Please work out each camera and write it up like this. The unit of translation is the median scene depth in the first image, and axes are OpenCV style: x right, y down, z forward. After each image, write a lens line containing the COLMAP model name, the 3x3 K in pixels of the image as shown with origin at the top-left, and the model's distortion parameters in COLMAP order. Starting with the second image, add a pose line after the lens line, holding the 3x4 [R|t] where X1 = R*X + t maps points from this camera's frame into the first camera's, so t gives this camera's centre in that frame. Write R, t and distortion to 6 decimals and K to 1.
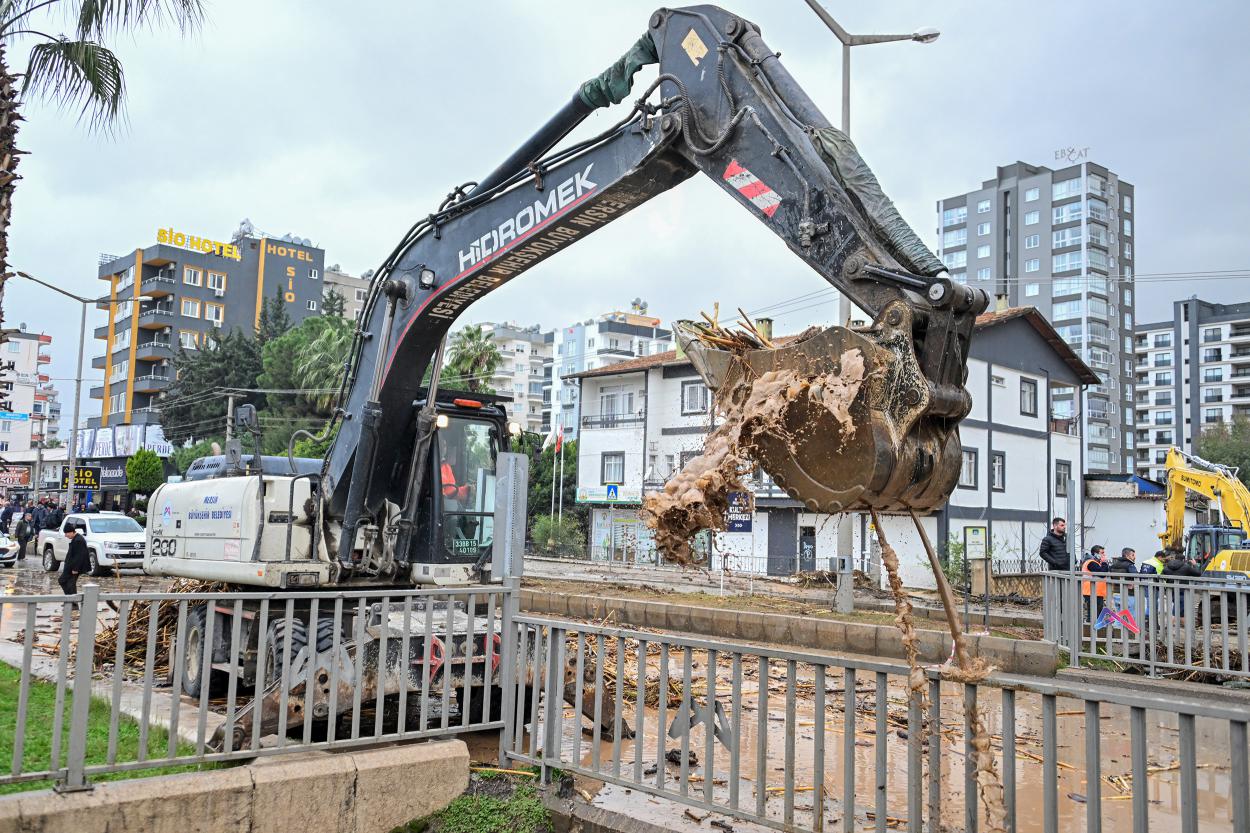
lens RADIAL K [[1033.2, 0, 629.6], [0, 1033.2, 417.3], [0, 0, 1]] dist [-0.008098, -0.013660]
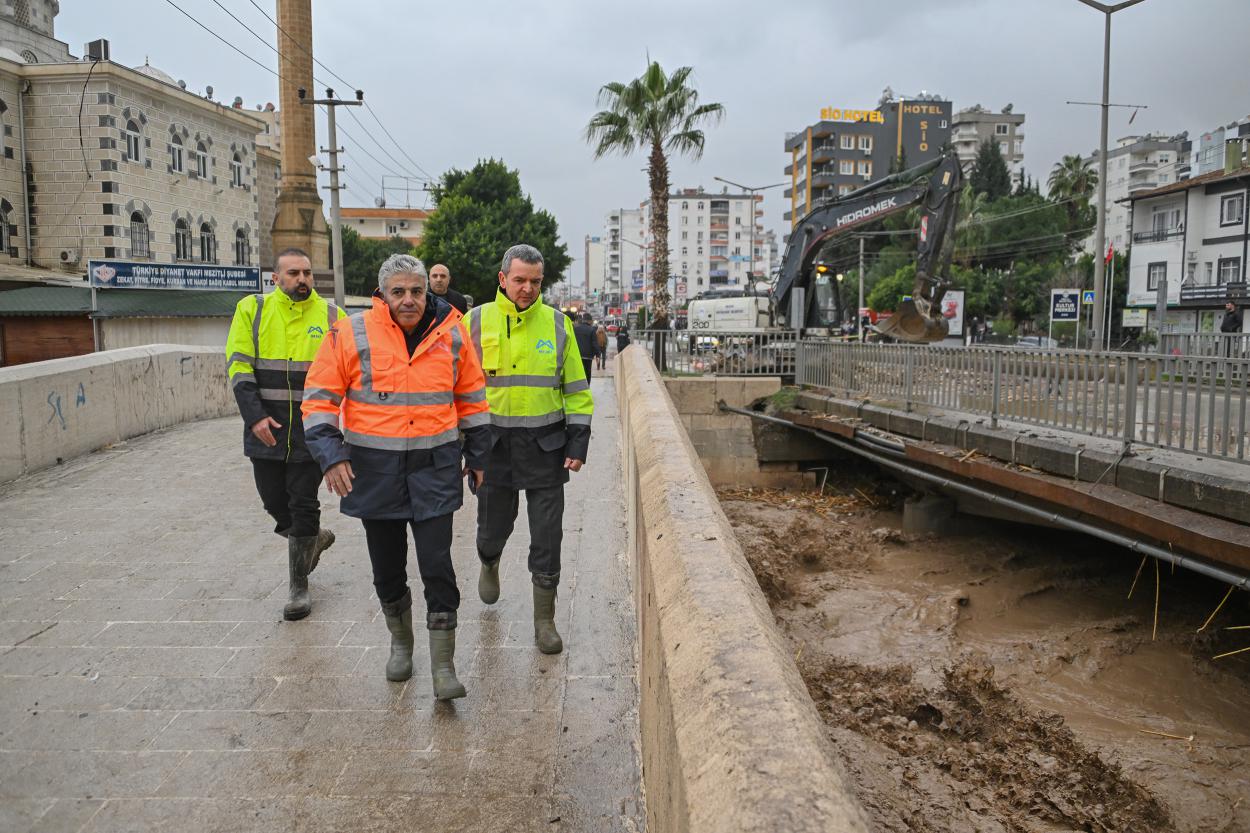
lens RADIAL K [[1033.2, 0, 625.2], [0, 1033.2, 419.5], [0, 0, 1]] dist [-0.008098, -0.013660]
pose [[0.781158, 0.030656, -0.623580, 0.175325], [0.080082, 0.985623, 0.148773, -0.009468], [0.619176, -0.166153, 0.767473, -0.219831]]
